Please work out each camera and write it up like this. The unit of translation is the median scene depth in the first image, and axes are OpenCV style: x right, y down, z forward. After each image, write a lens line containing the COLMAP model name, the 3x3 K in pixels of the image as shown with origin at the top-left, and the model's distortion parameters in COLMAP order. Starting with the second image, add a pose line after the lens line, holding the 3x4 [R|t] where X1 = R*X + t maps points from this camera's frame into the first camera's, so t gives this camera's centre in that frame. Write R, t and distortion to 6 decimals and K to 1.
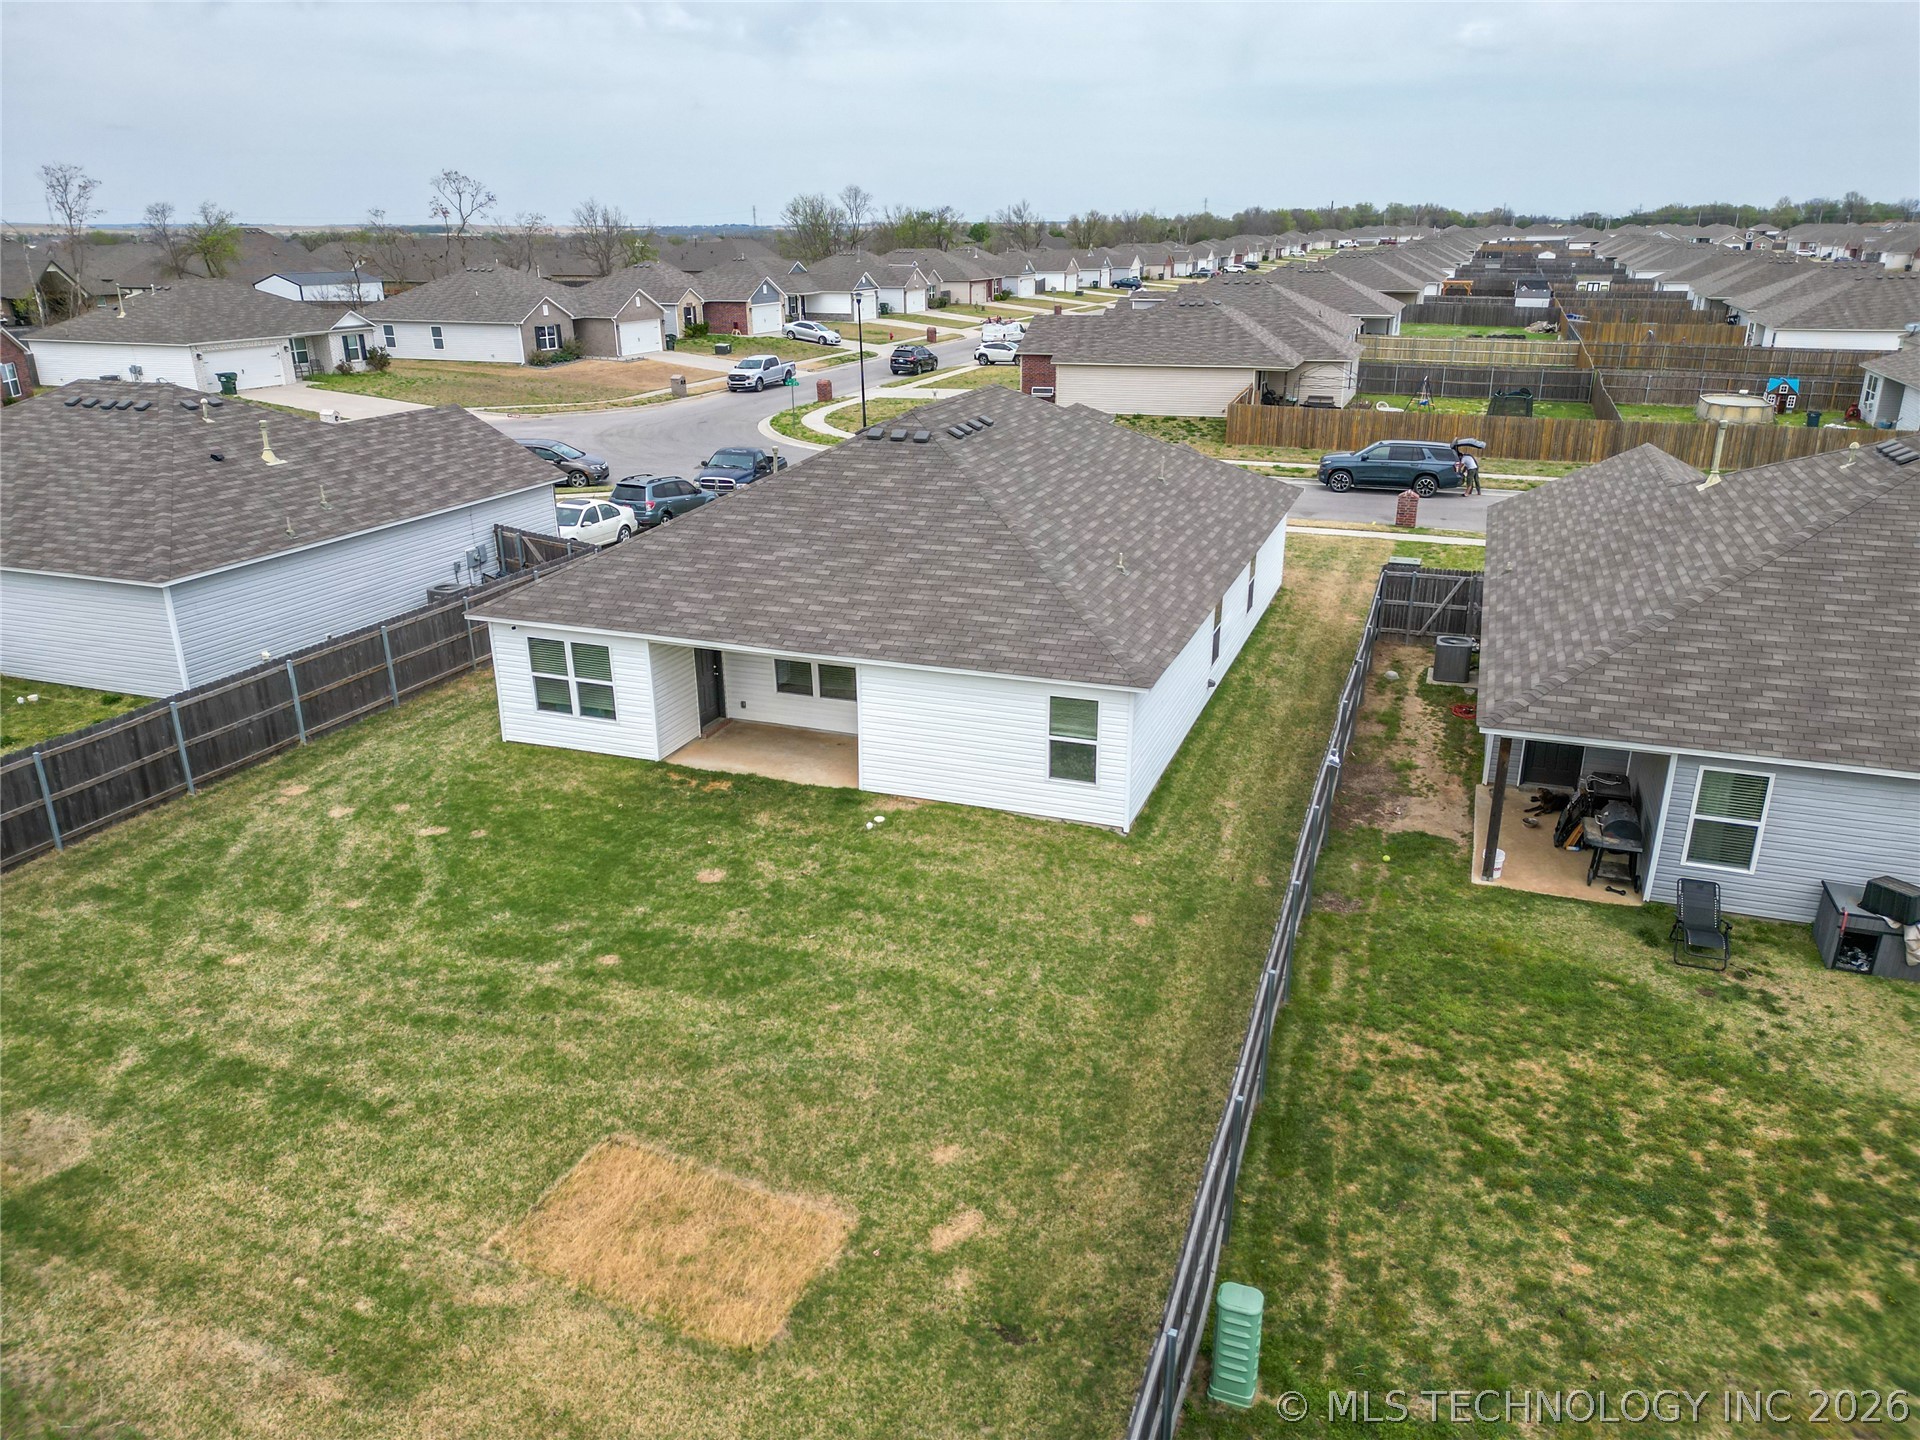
lens RADIAL K [[1336.0, 0, 958.9], [0, 1336.0, 711.5], [0, 0, 1]] dist [0.074038, -0.071711]
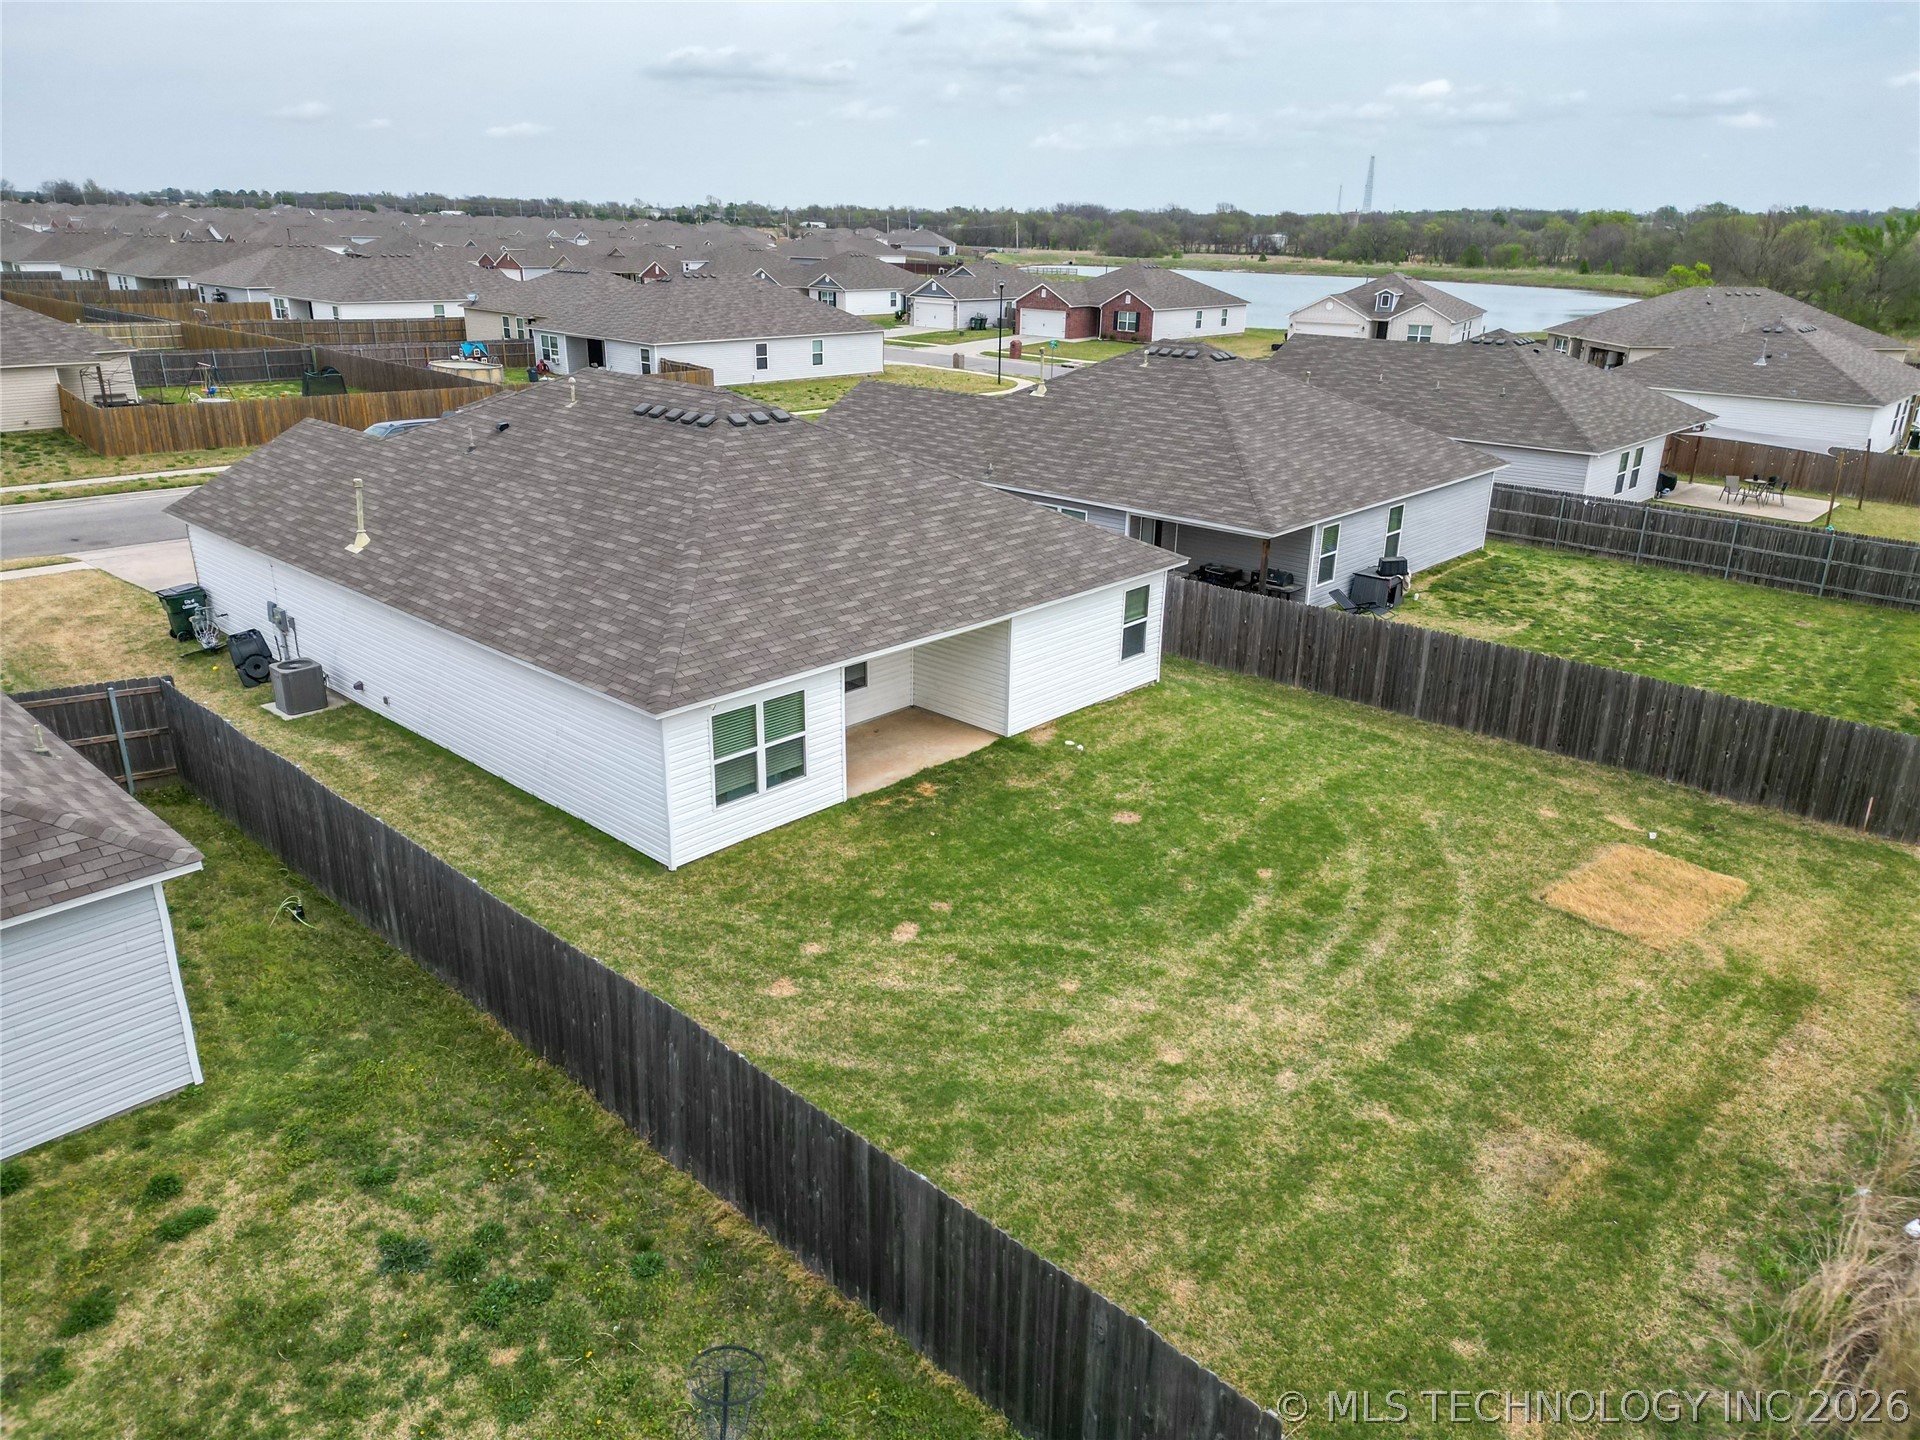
lens RADIAL K [[1336.0, 0, 958.9], [0, 1336.0, 711.5], [0, 0, 1]] dist [0.074038, -0.071711]
pose [[0.378716, -0.305298, 0.873709, -0.954523], [0.293992, 0.934816, 0.199218, -0.172947], [-0.877578, 0.181416, 0.443785, 0.533784]]
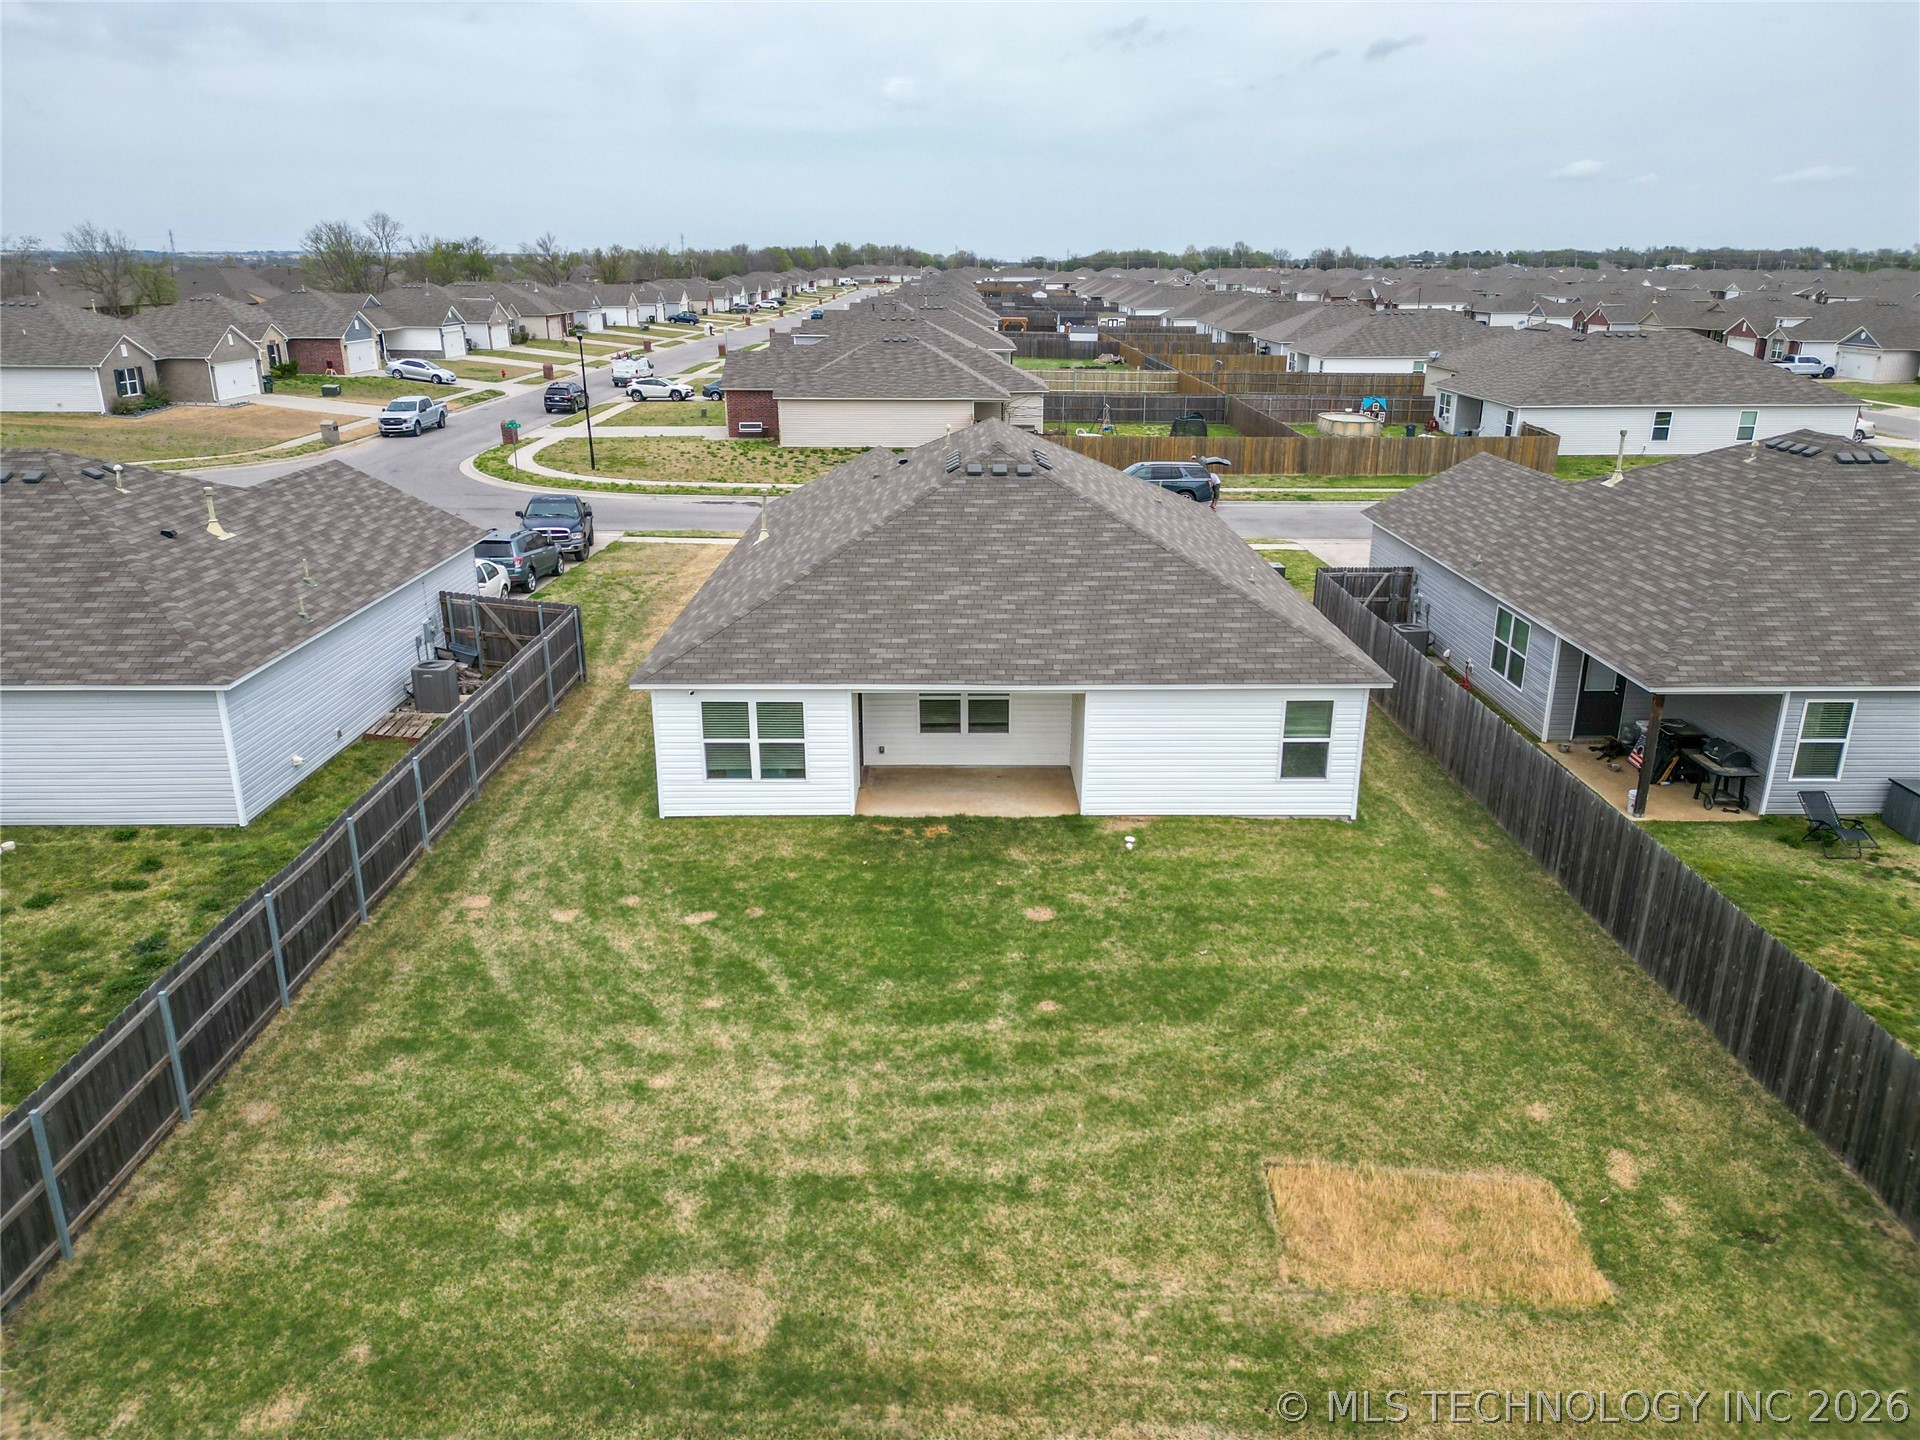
lens RADIAL K [[1336.0, 0, 958.9], [0, 1336.0, 711.5], [0, 0, 1]] dist [0.074038, -0.071711]
pose [[0.933935, -0.104865, 0.341713, -0.476149], [0.112867, 0.993604, -0.003559, -0.025449], [-0.339155, 0.041892, 0.939797, 0.068980]]
